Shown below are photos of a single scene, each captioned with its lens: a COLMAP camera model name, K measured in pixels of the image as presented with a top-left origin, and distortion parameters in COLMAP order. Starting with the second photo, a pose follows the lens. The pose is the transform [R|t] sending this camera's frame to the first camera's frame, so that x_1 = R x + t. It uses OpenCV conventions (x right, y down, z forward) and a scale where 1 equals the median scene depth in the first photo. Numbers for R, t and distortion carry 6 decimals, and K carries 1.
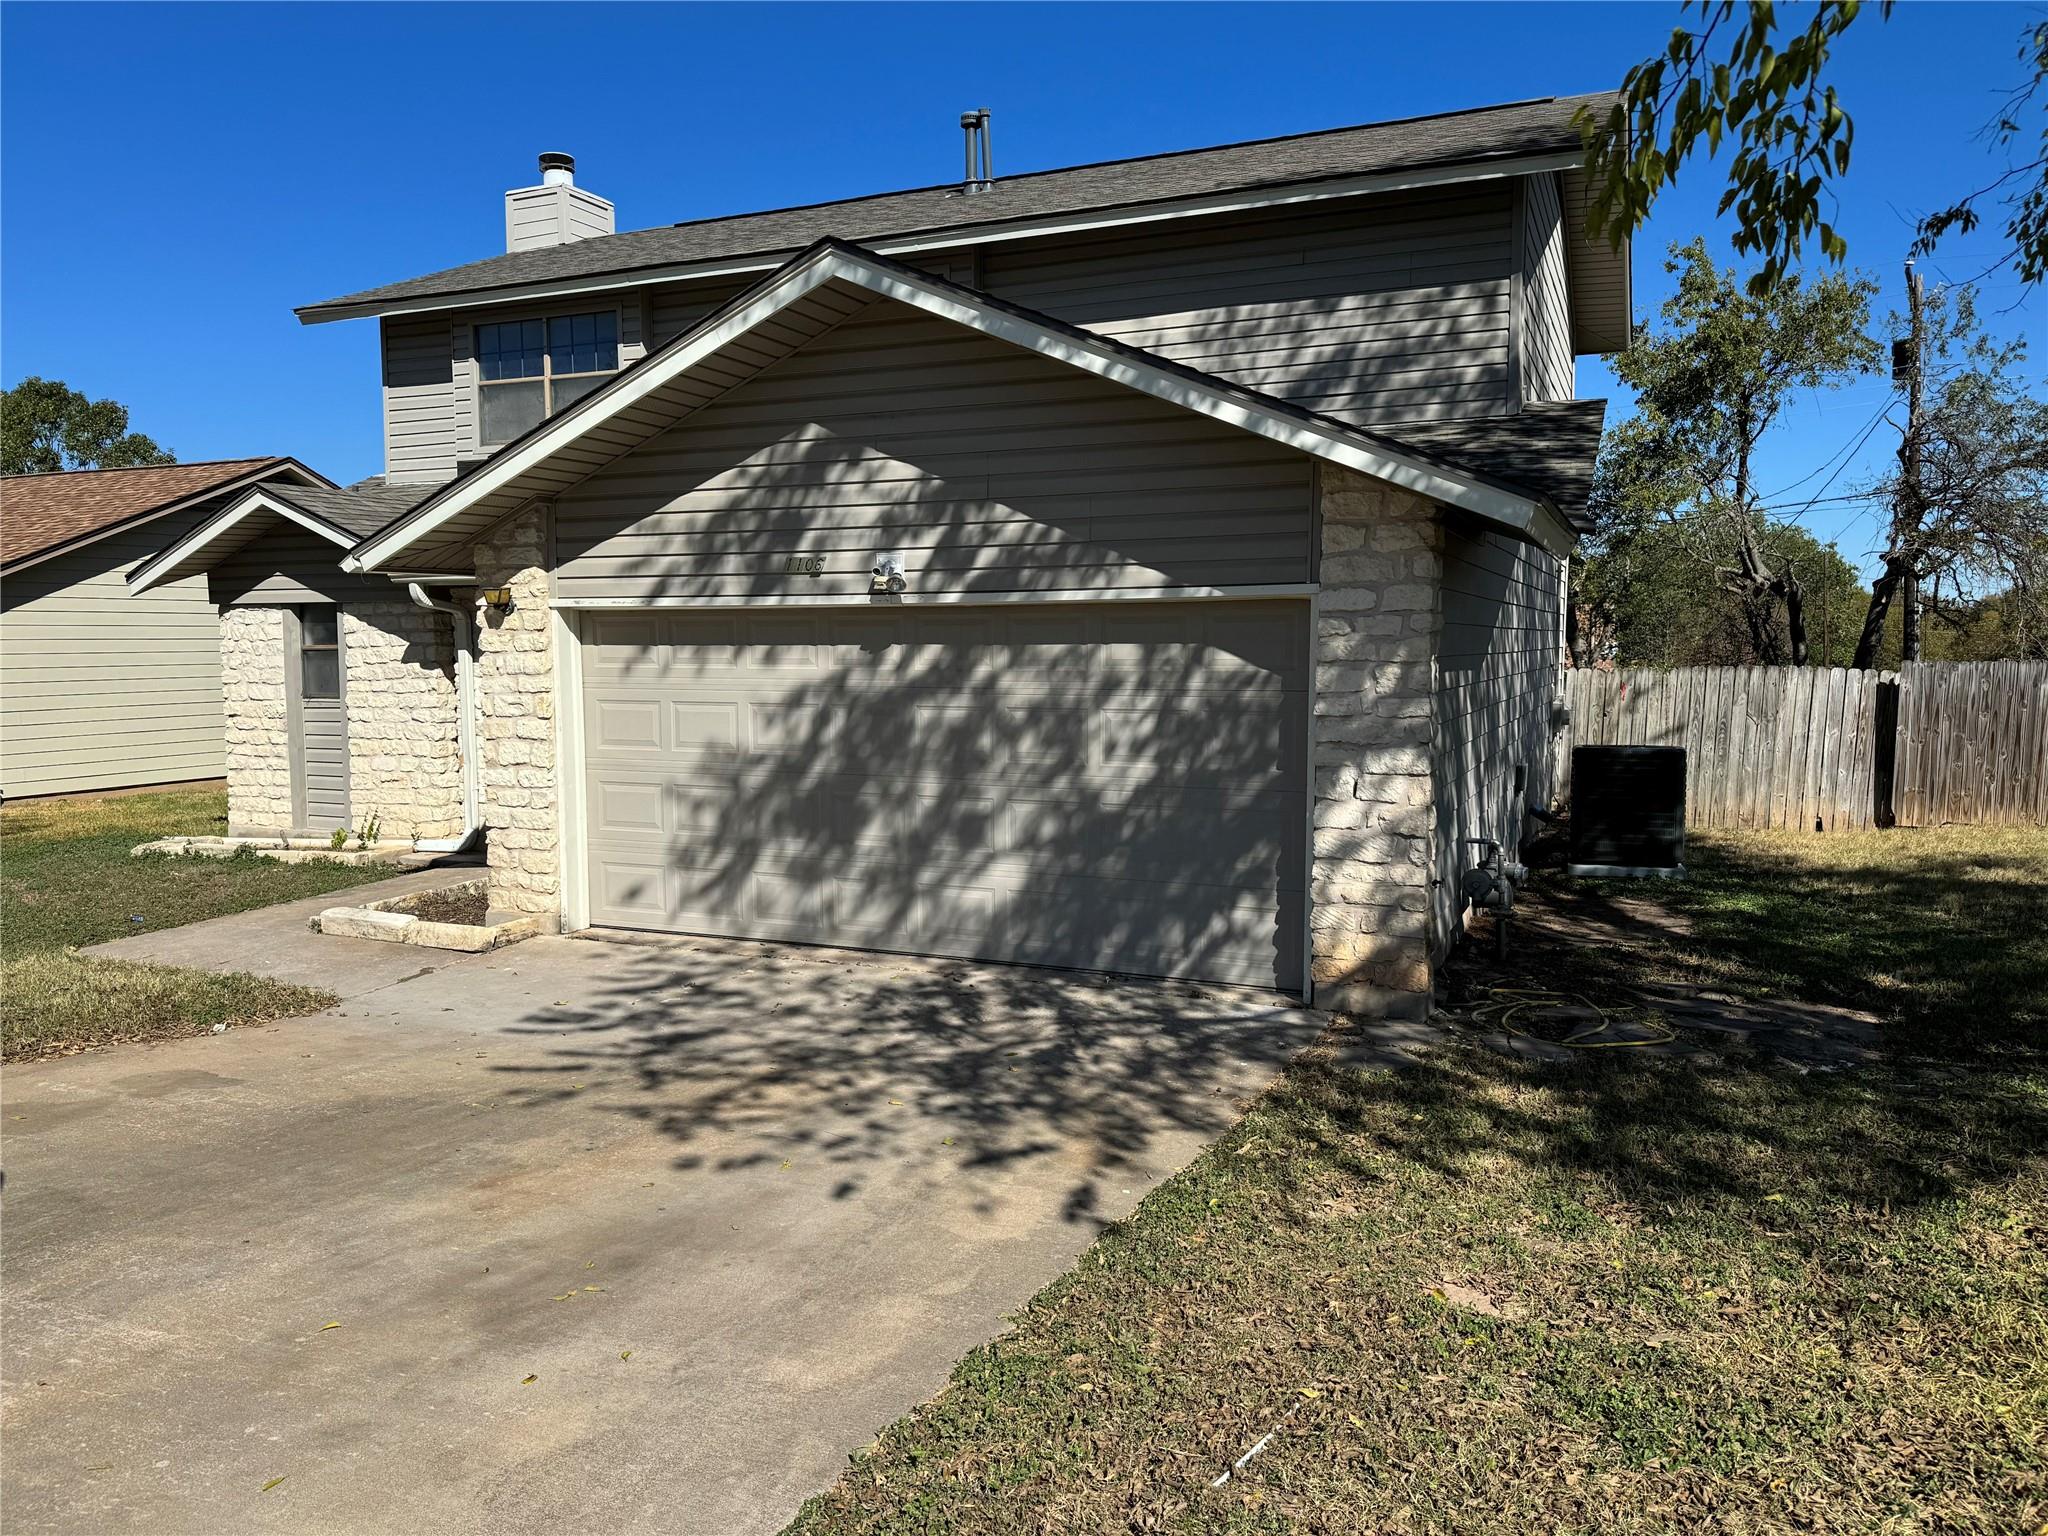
lens RADIAL K [[1428.0, 0, 1022.5], [0, 1428.0, 791.0], [0, 0, 1]] dist [0.193512, -0.410529]
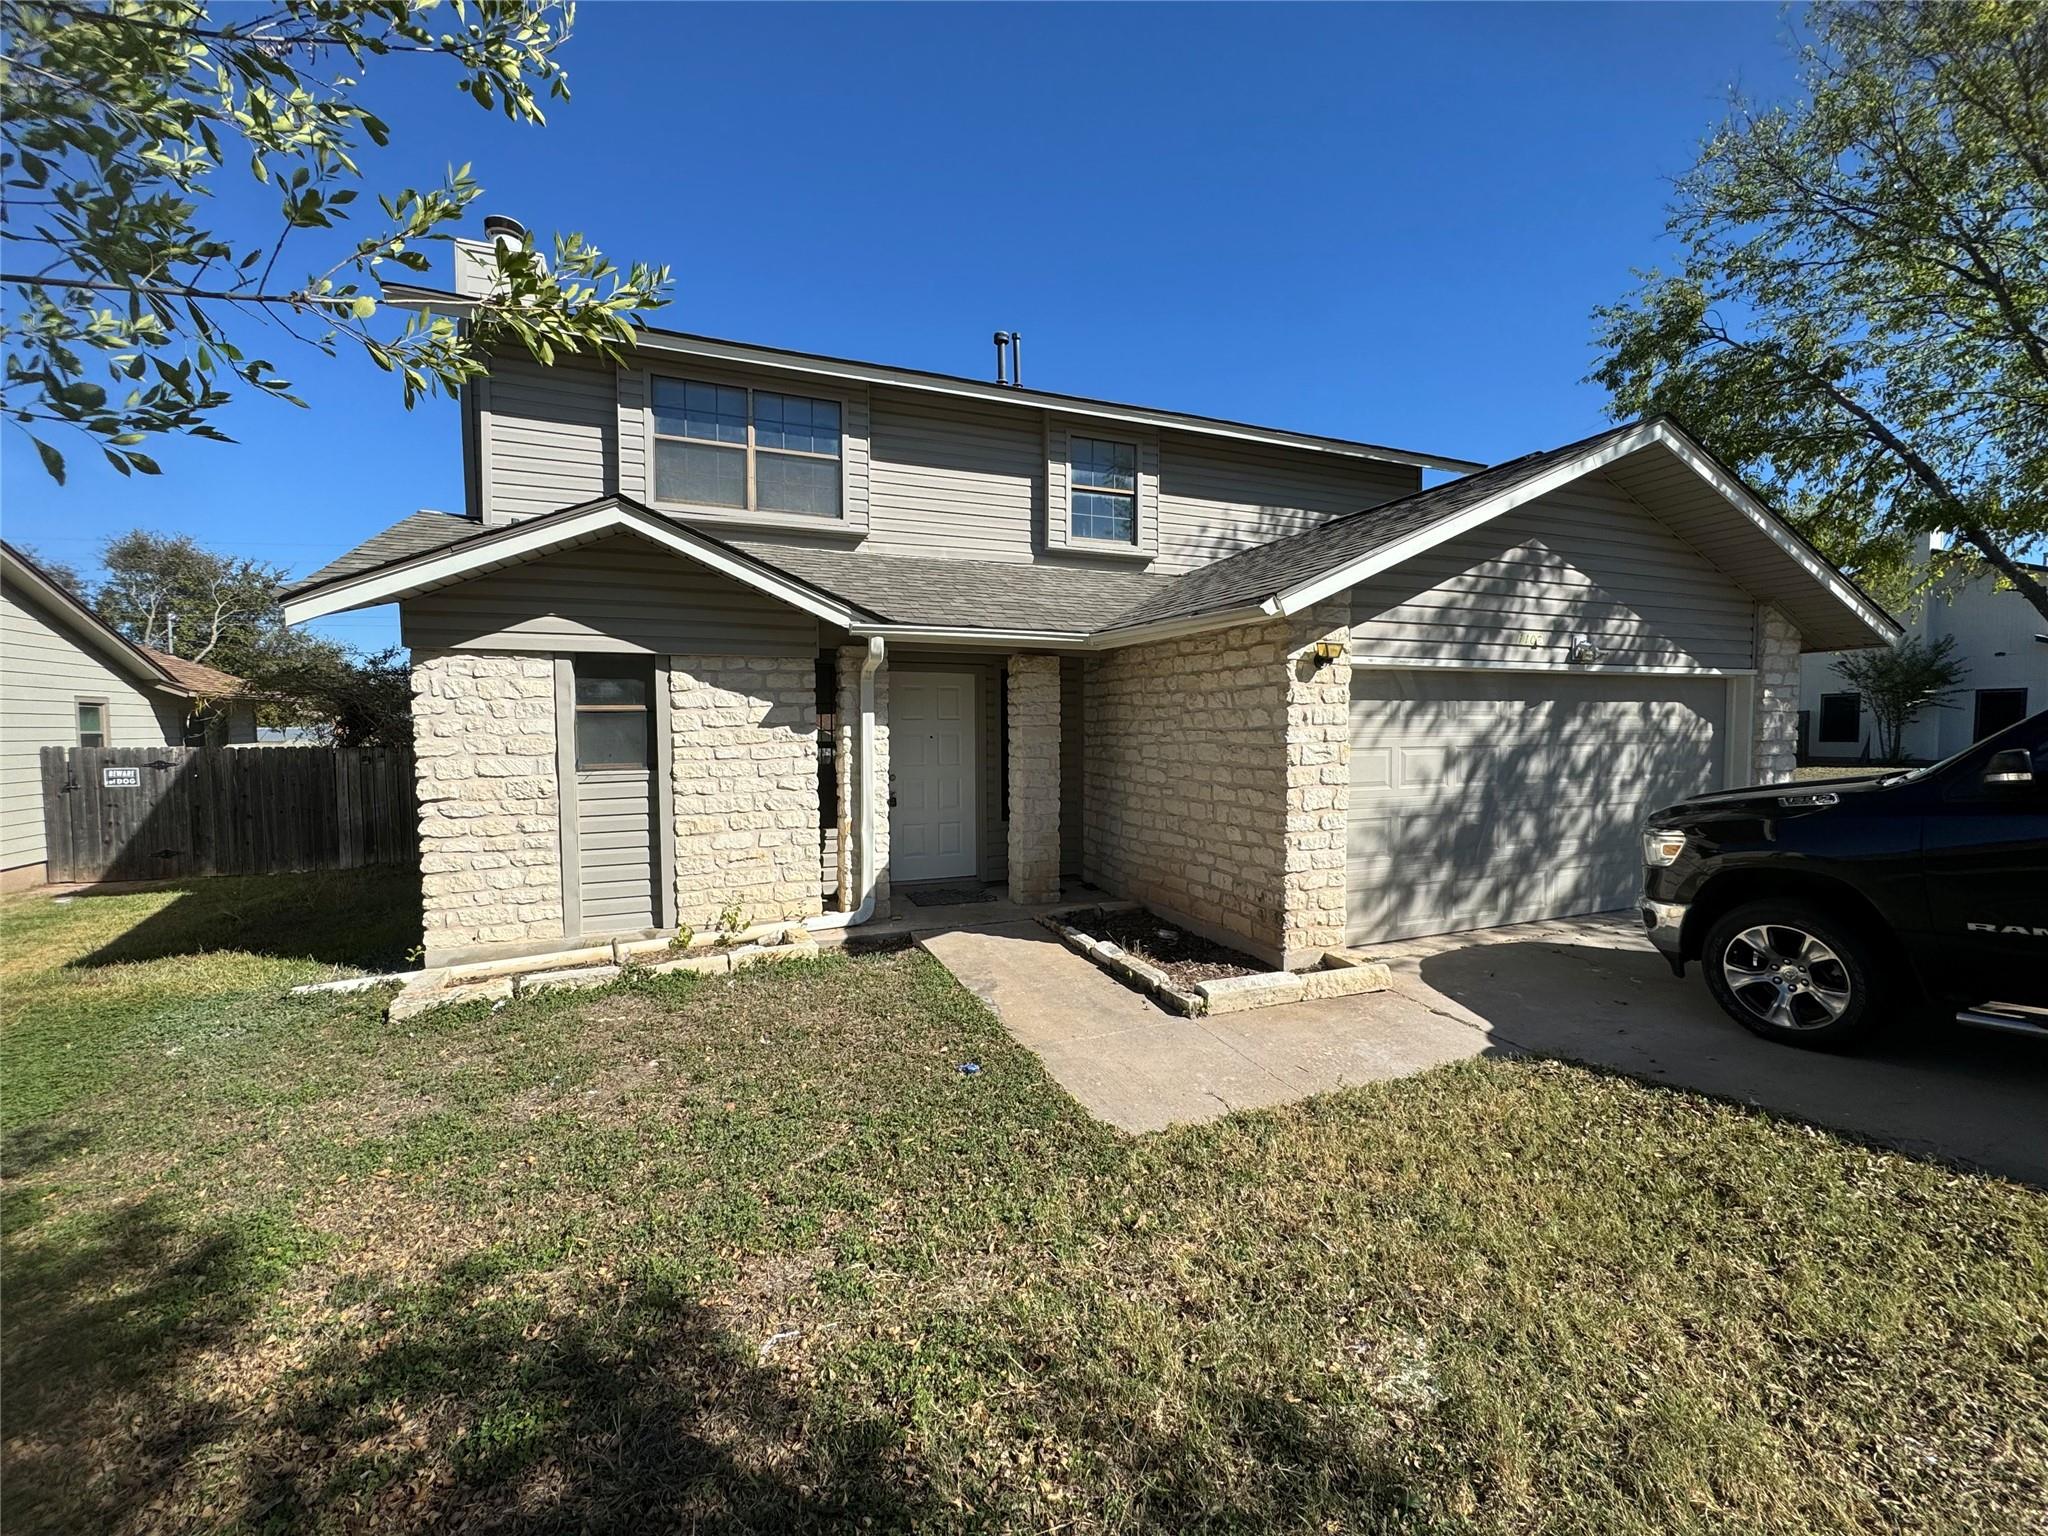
lens RADIAL K [[816.8, 0, 1019.2], [0, 816.8, 774.1], [0, 0, 1]] dist [0.001687, 0.000458]
pose [[0.692250, -0.041275, 0.720477, -1.025239], [0.078036, 0.996790, -0.017874, -0.055923], [-0.717427, 0.068596, 0.693249, 0.817125]]
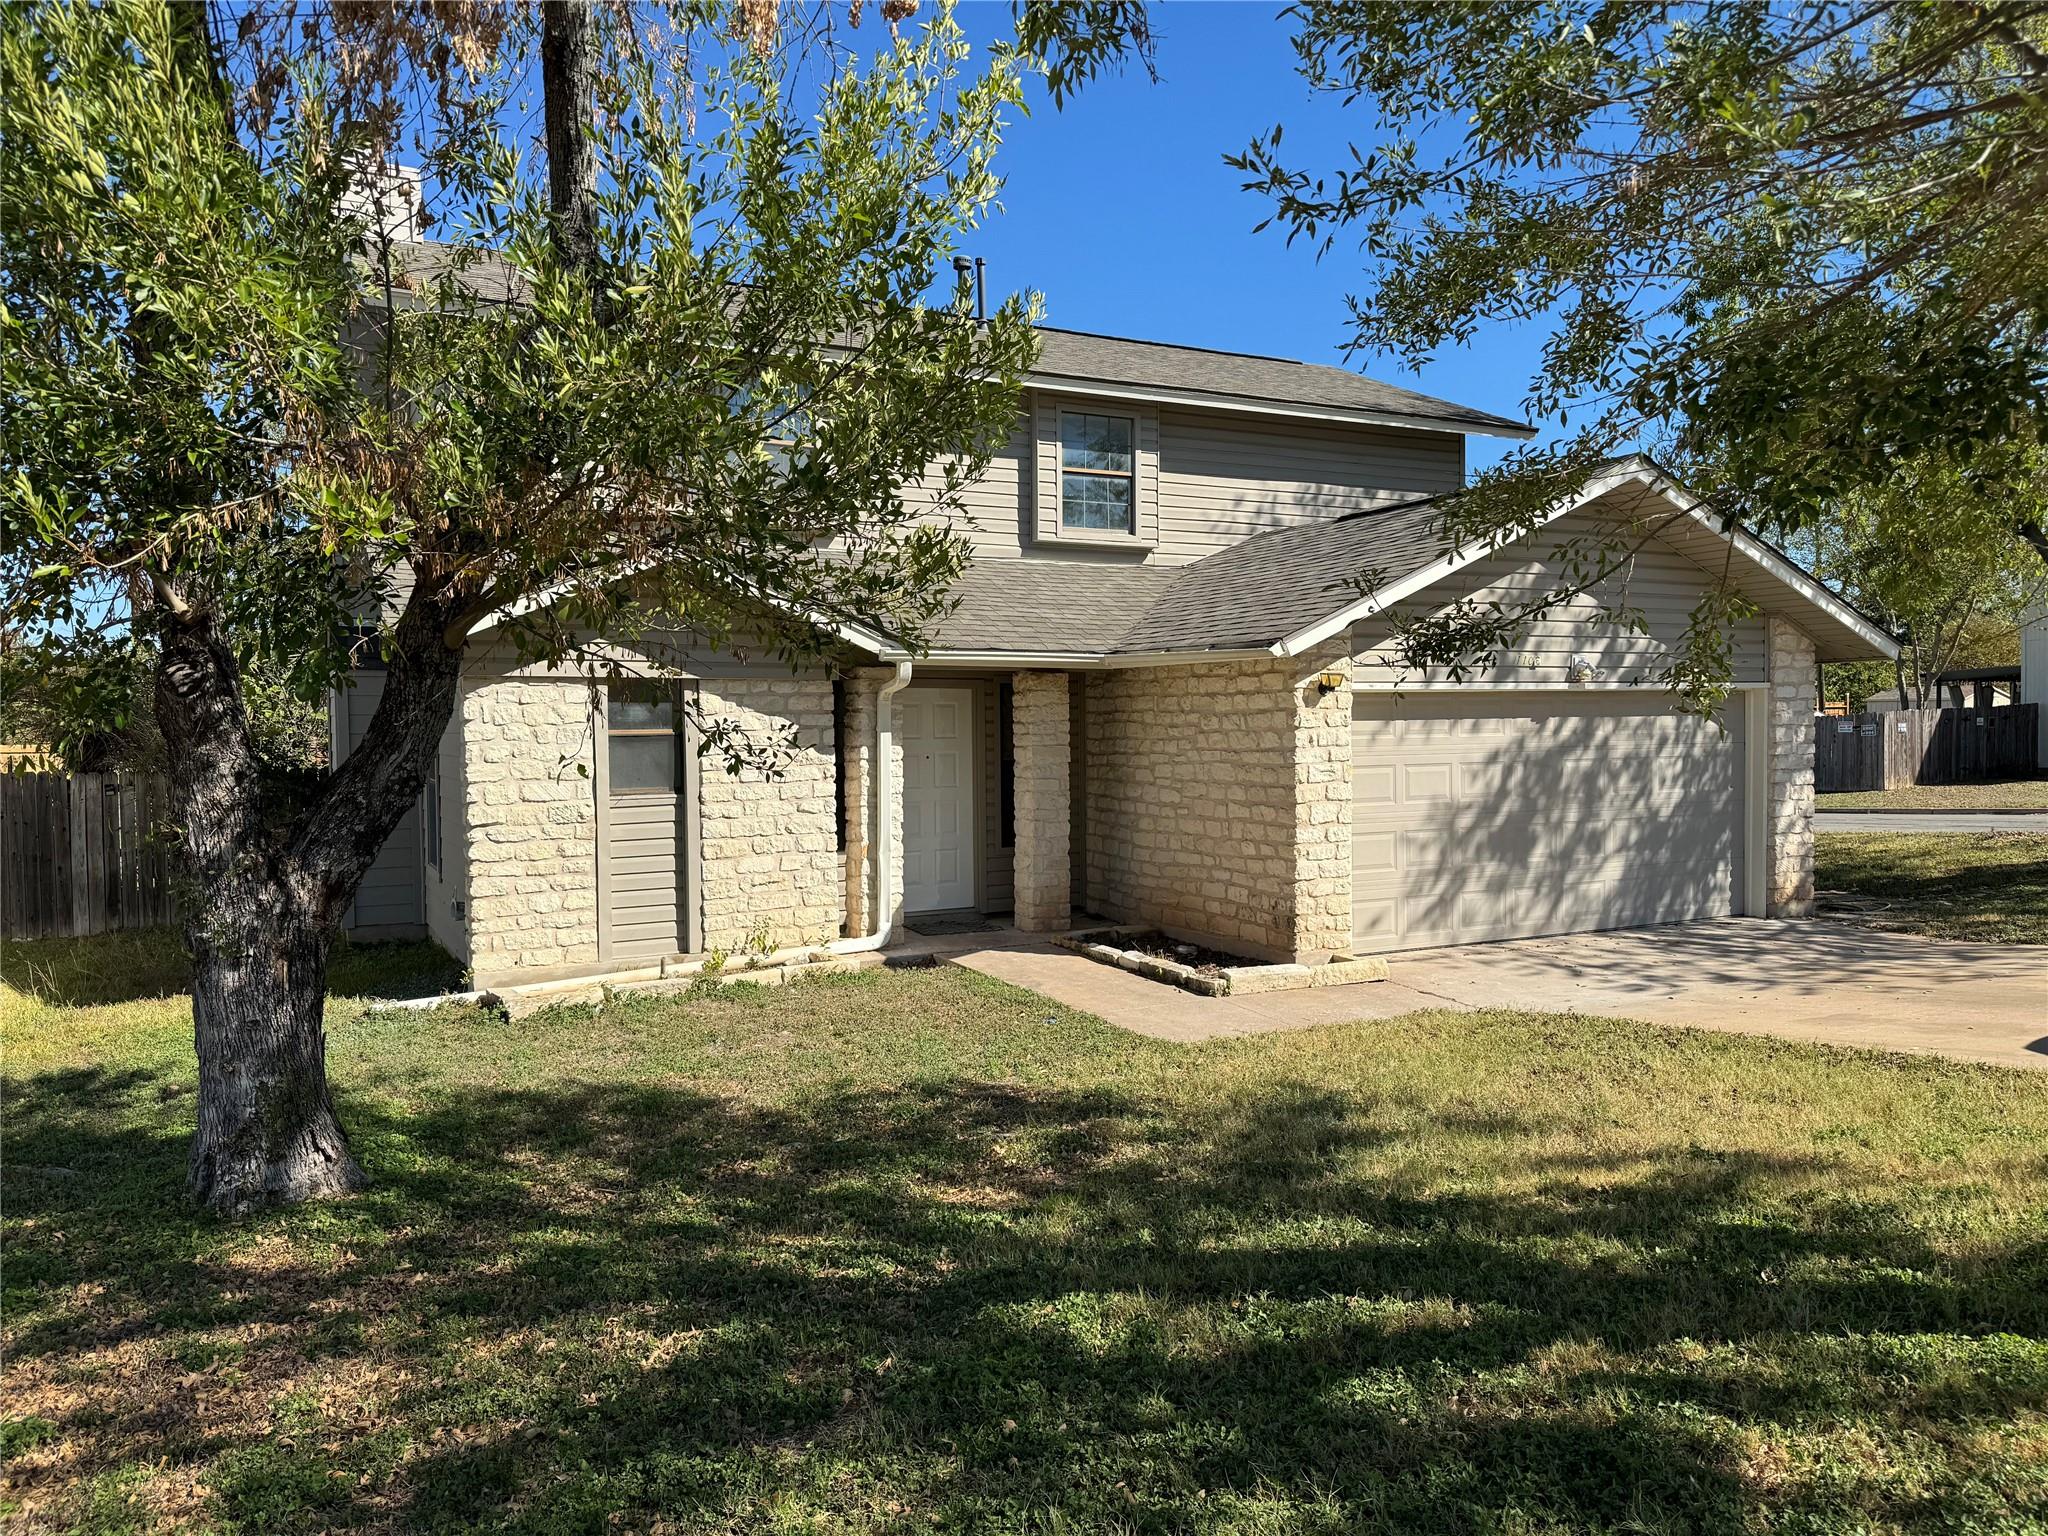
lens RADIAL K [[1428.0, 0, 1022.5], [0, 1428.0, 791.0], [0, 0, 1]] dist [0.193512, -0.410529]
pose [[0.611729, -0.039333, 0.790089, -1.552364], [0.090153, 0.995722, -0.020231, -0.047164], [-0.785913, 0.083605, 0.612659, 0.530815]]
